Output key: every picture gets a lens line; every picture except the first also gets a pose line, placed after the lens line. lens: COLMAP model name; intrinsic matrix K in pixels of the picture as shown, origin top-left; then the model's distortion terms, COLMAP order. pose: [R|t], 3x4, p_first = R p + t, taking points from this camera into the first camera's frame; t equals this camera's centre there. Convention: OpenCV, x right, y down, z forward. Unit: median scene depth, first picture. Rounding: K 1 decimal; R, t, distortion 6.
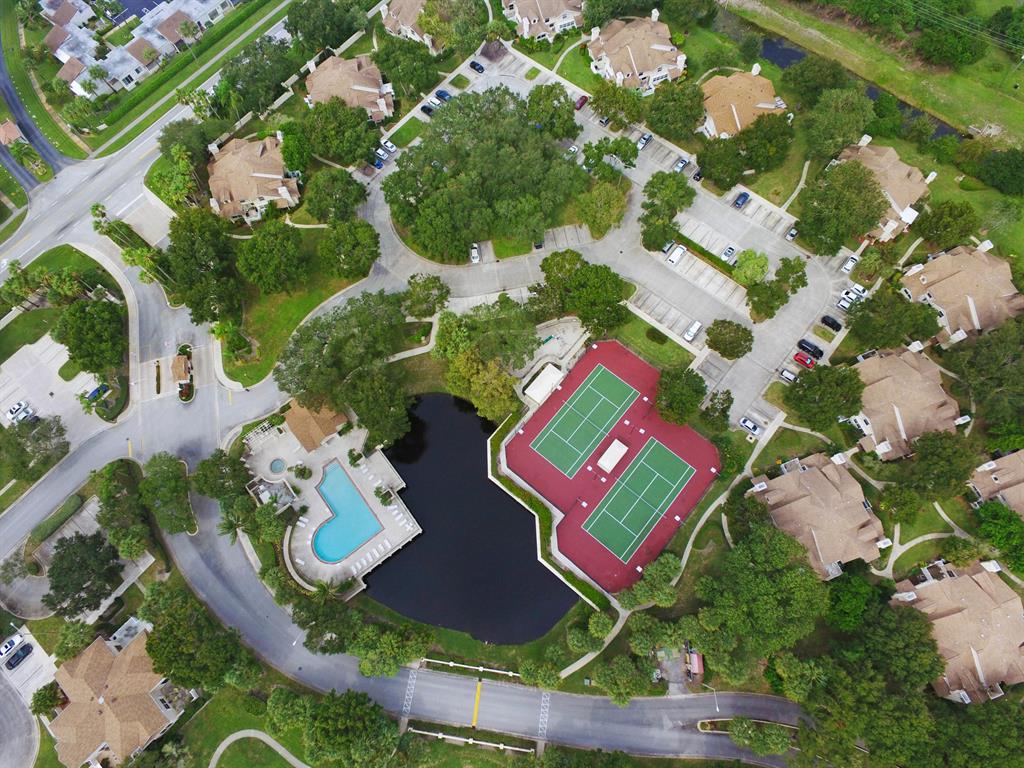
lens RADIAL K [[586.8, 0, 512.0], [0, 586.8, 384.0], [0, 0, 1]] dist [0.034836, 0.000689]
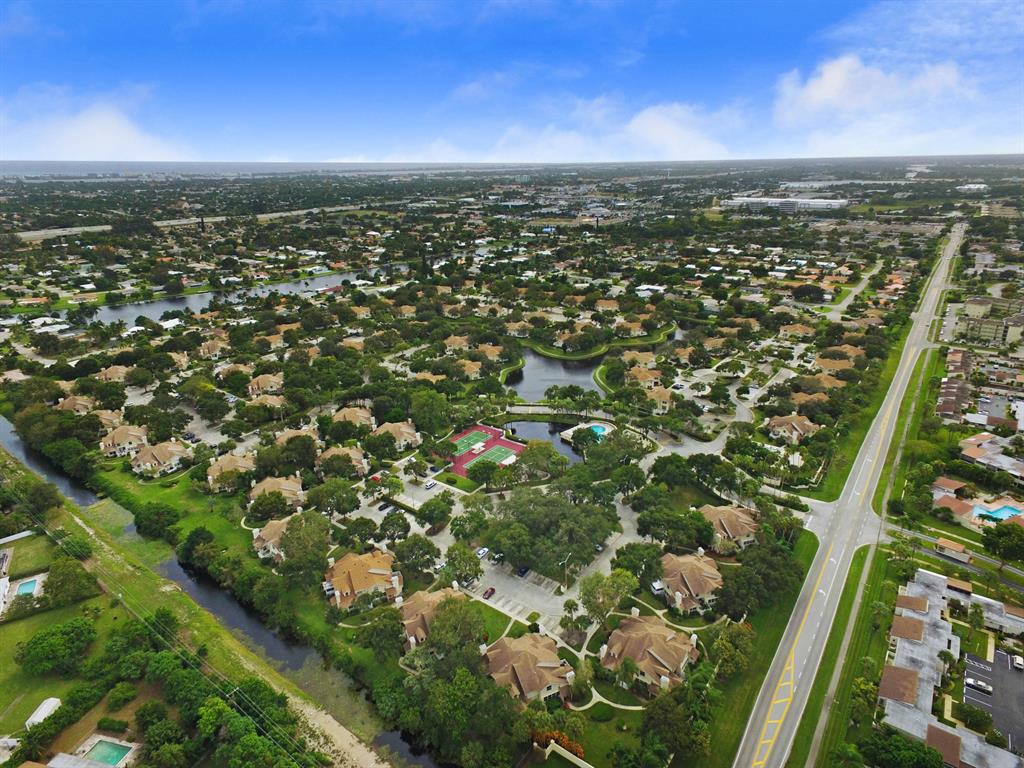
lens RADIAL K [[586.8, 0, 512.0], [0, 586.8, 384.0], [0, 0, 1]] dist [0.034836, 0.000689]
pose [[-0.995910, 0.081881, -0.038181, 0.108158], [-0.040842, -0.031079, 0.998682, -1.804773], [0.080587, 0.996157, 0.034296, 0.606499]]
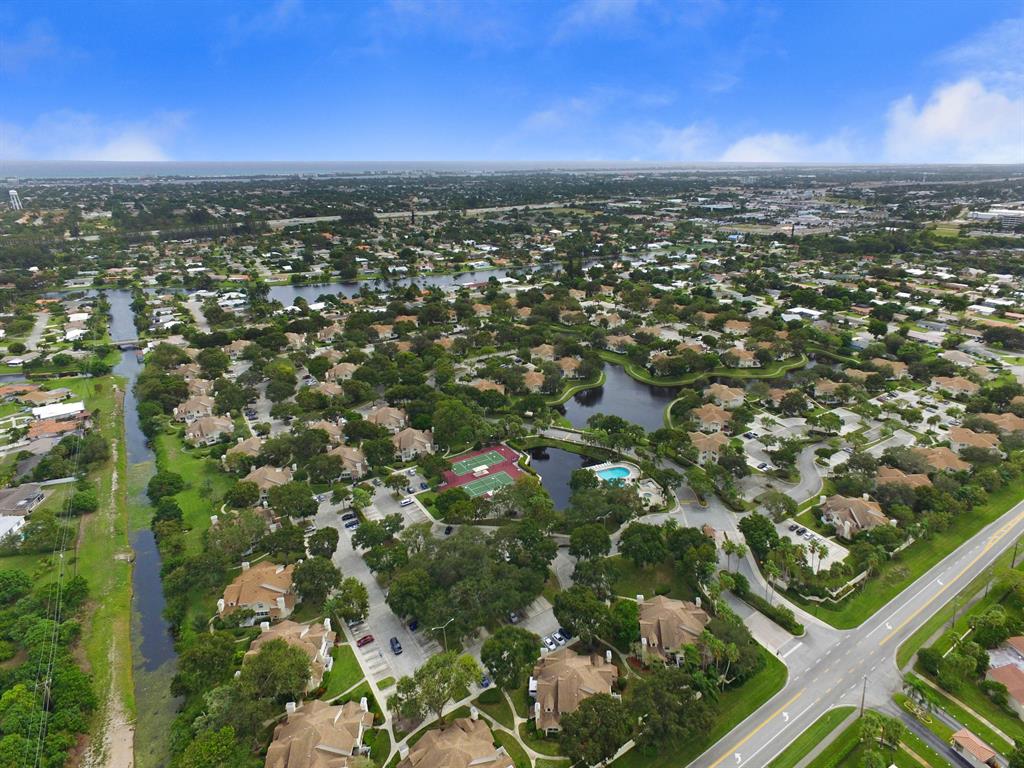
lens RADIAL K [[581.6, 0, 547.8], [0, 581.6, 380.2], [0, 0, 1]] dist [0.004070, 0.001011]
pose [[-0.962374, -0.045018, 0.267974, -0.509786], [0.268895, -0.015729, 0.963041, -1.528872], [-0.039140, 0.998862, 0.027242, 0.539147]]
